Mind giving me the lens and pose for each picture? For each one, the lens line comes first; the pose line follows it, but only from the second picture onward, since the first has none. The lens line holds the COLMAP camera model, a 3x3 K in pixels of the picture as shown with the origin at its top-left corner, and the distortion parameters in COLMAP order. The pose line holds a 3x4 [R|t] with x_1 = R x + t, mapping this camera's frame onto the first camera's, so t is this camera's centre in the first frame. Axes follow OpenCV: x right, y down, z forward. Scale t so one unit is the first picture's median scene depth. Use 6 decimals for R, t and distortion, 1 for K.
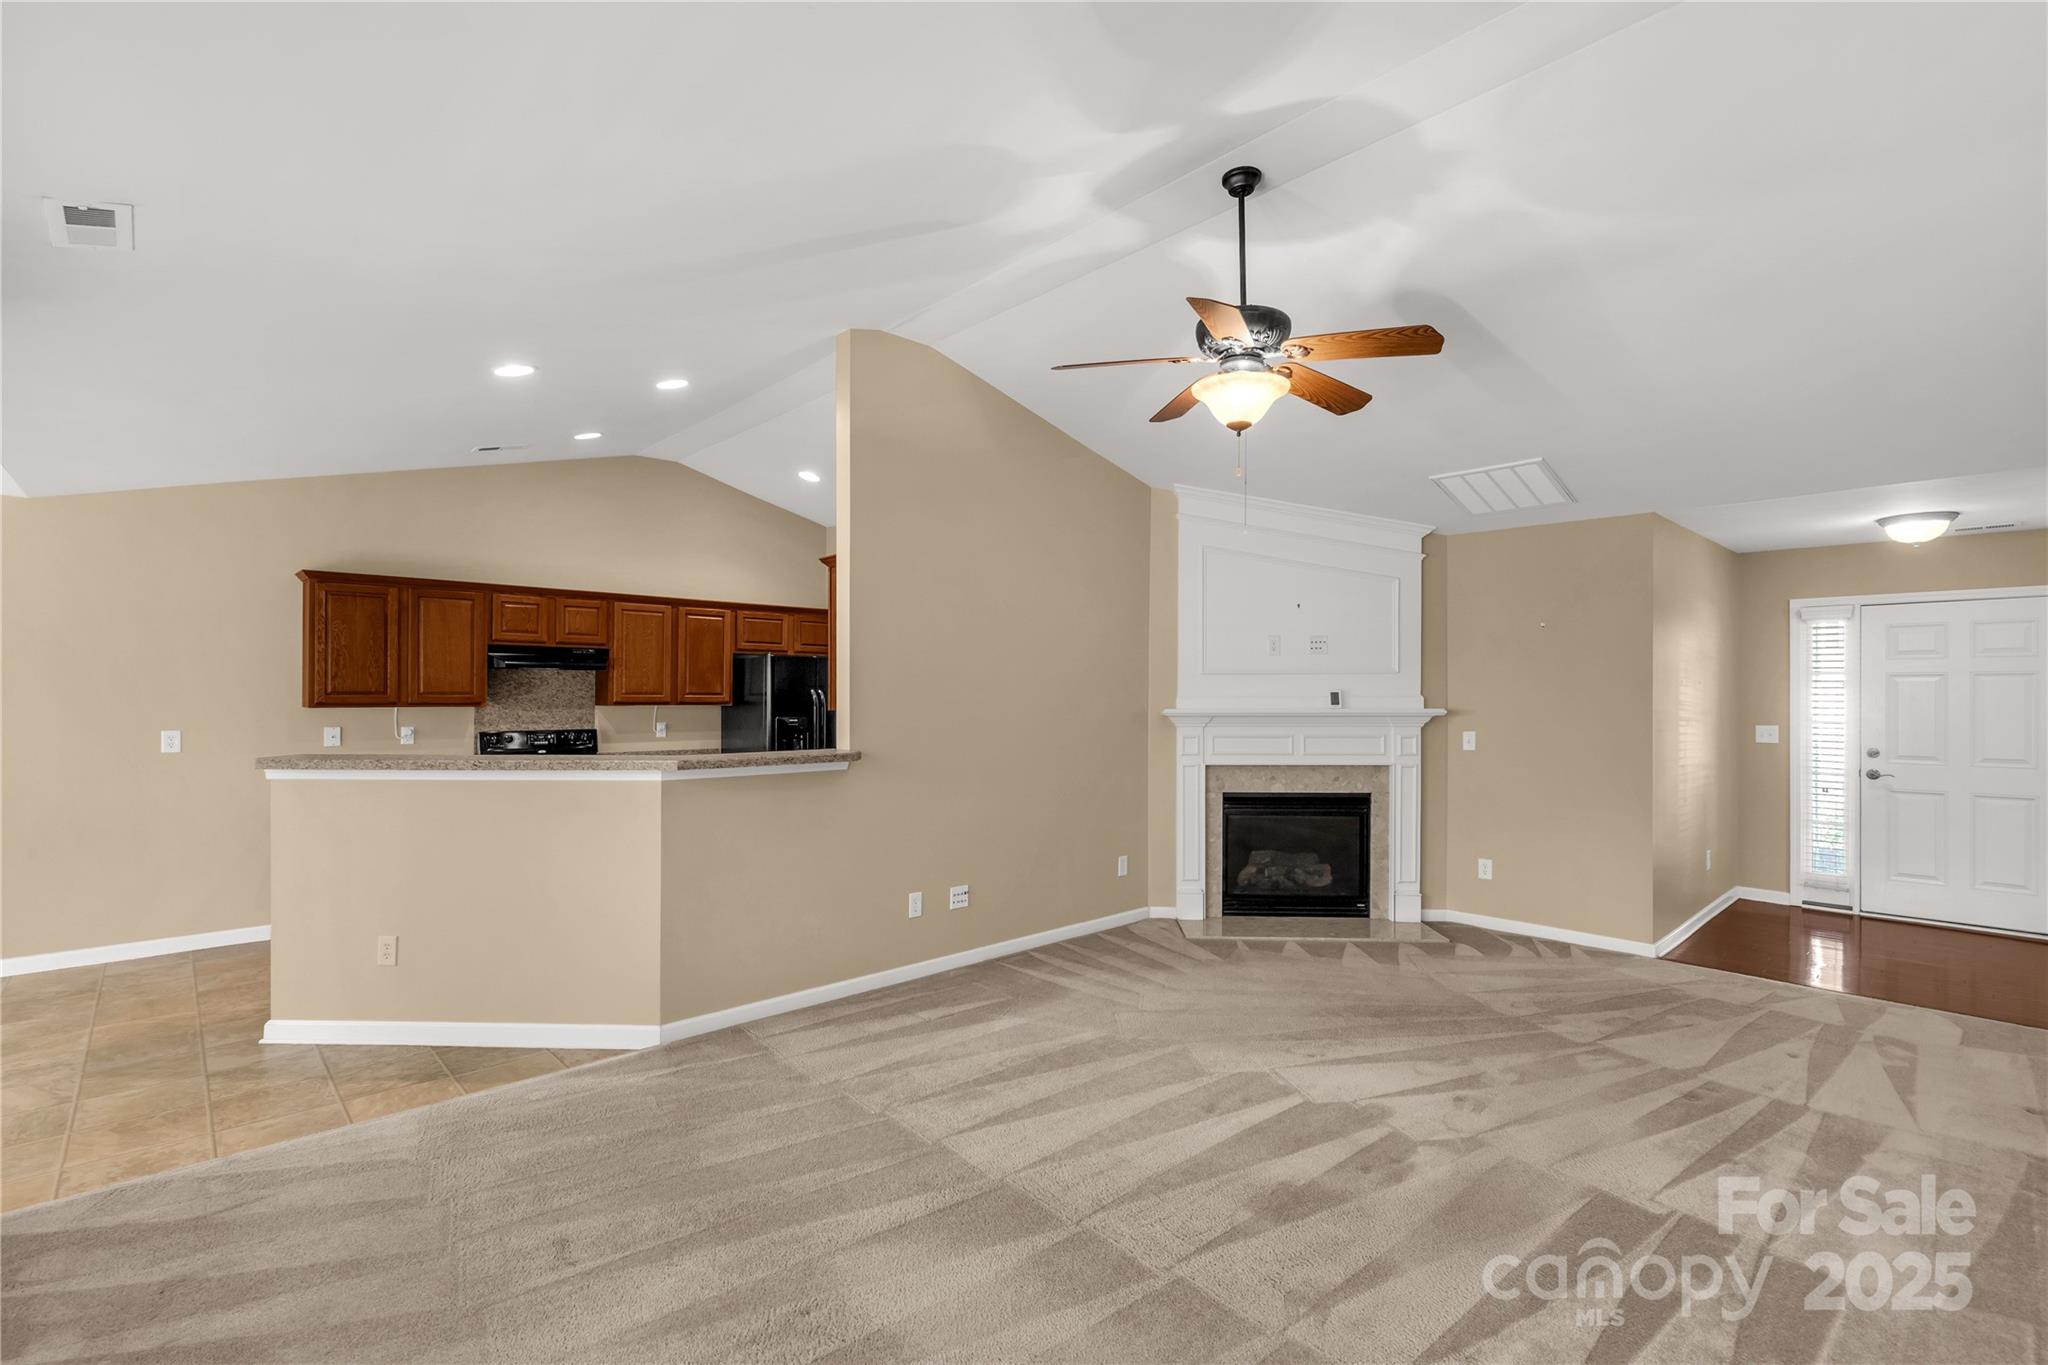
lens RADIAL K [[922.0, 0, 1024.0], [0, 922.0, 682.5], [0, 0, 1]] dist [0.001826, -0.000452]
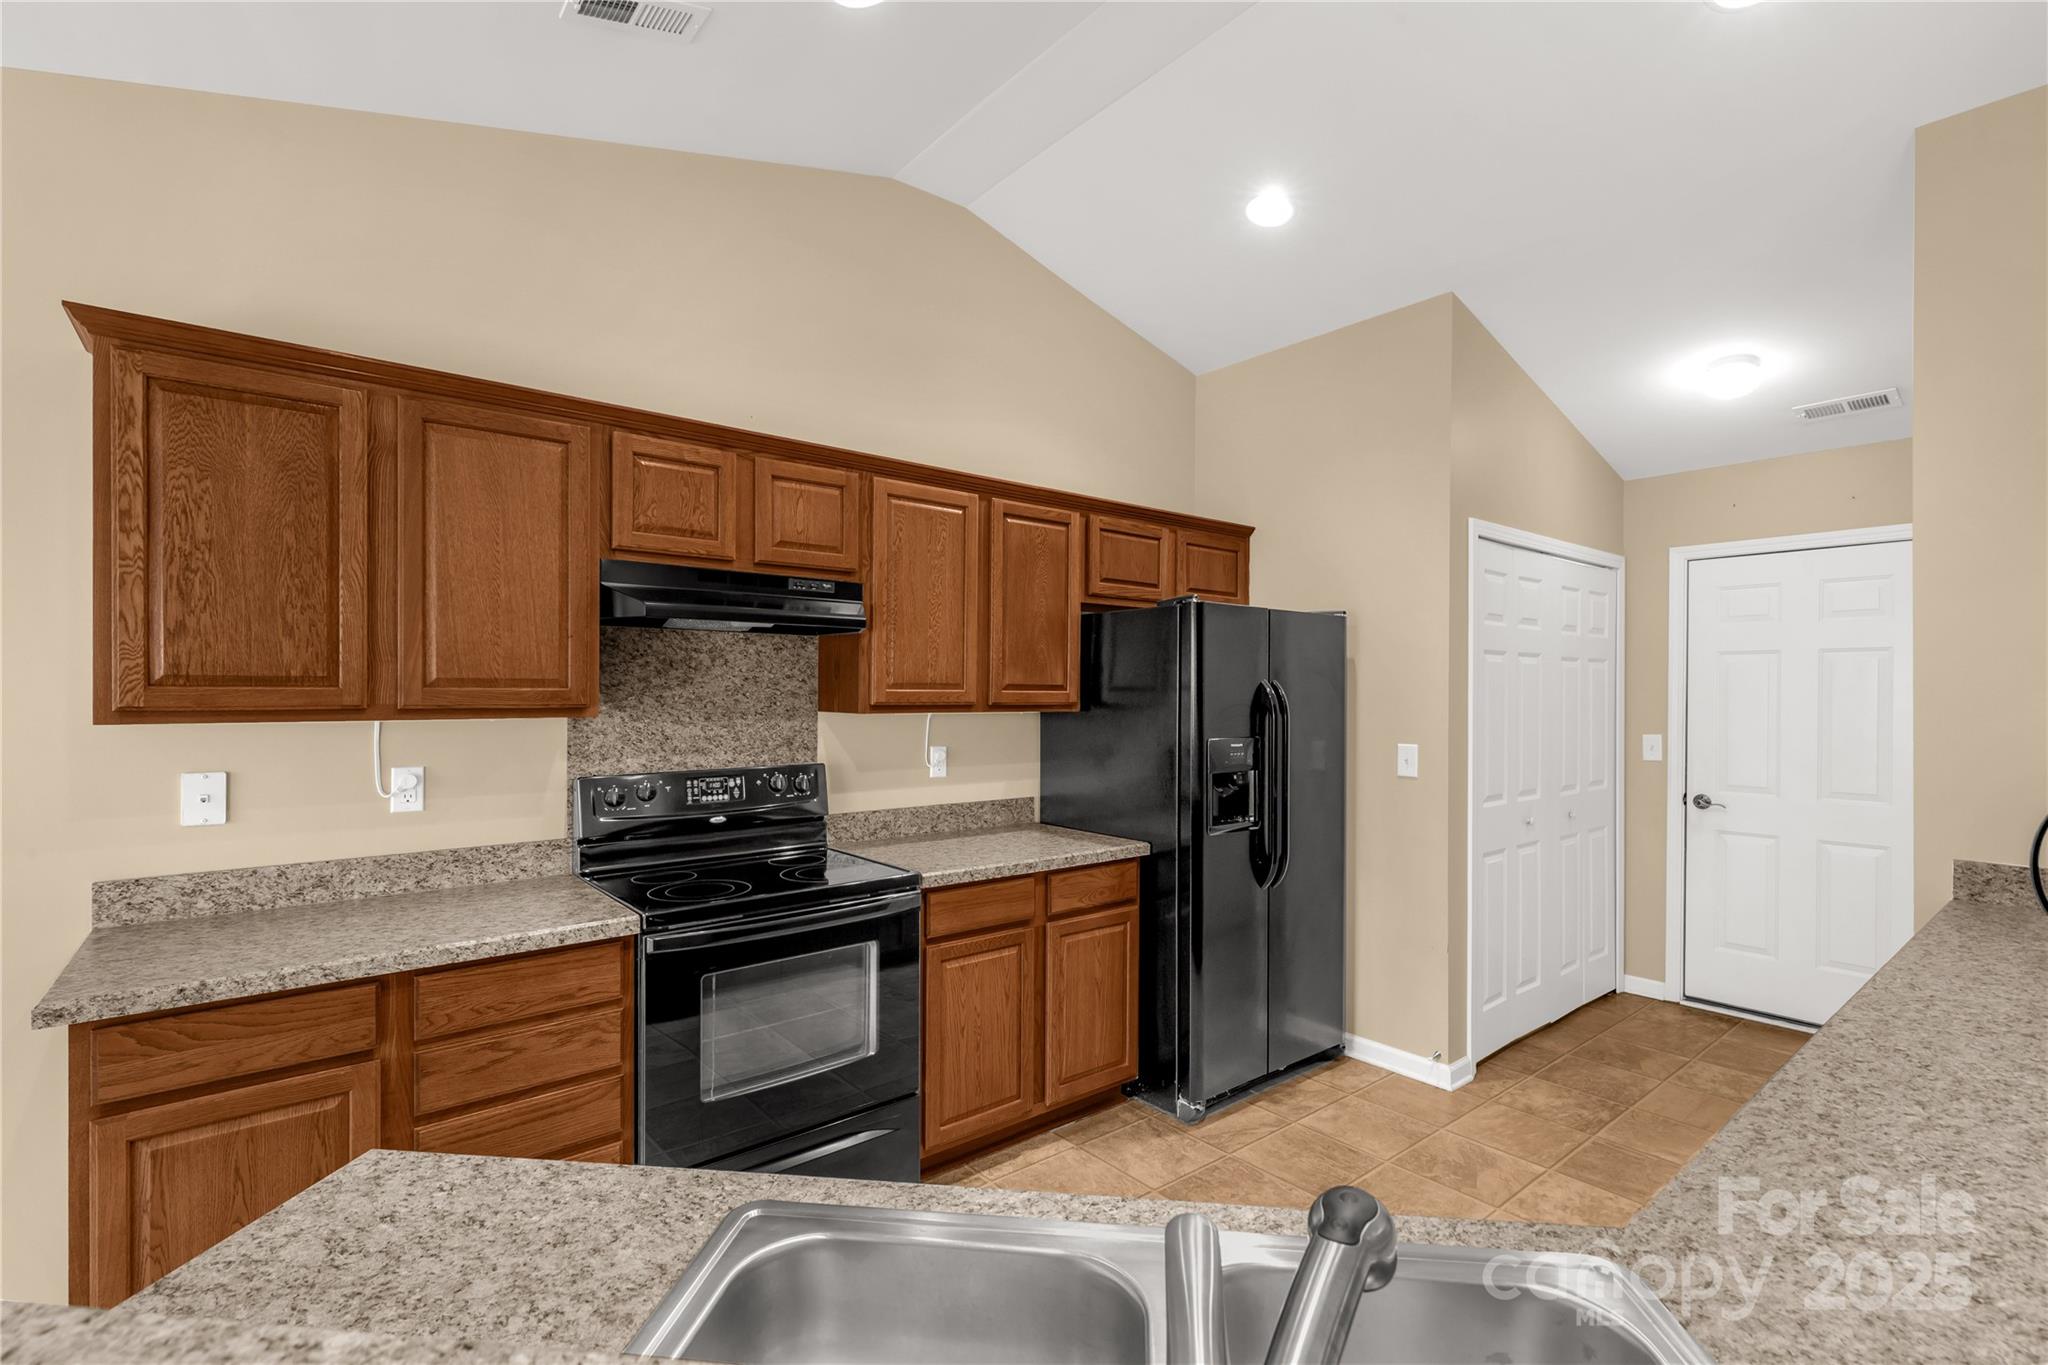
lens RADIAL K [[922.0, 0, 1024.0], [0, 922.0, 682.5], [0, 0, 1]] dist [0.001826, -0.000452]
pose [[0.997731, 0.000198, -0.067324, -0.353254], [-0.000025, 0.999997, 0.002567, 0.009733], [0.067324, -0.002559, 0.997728, 0.583653]]
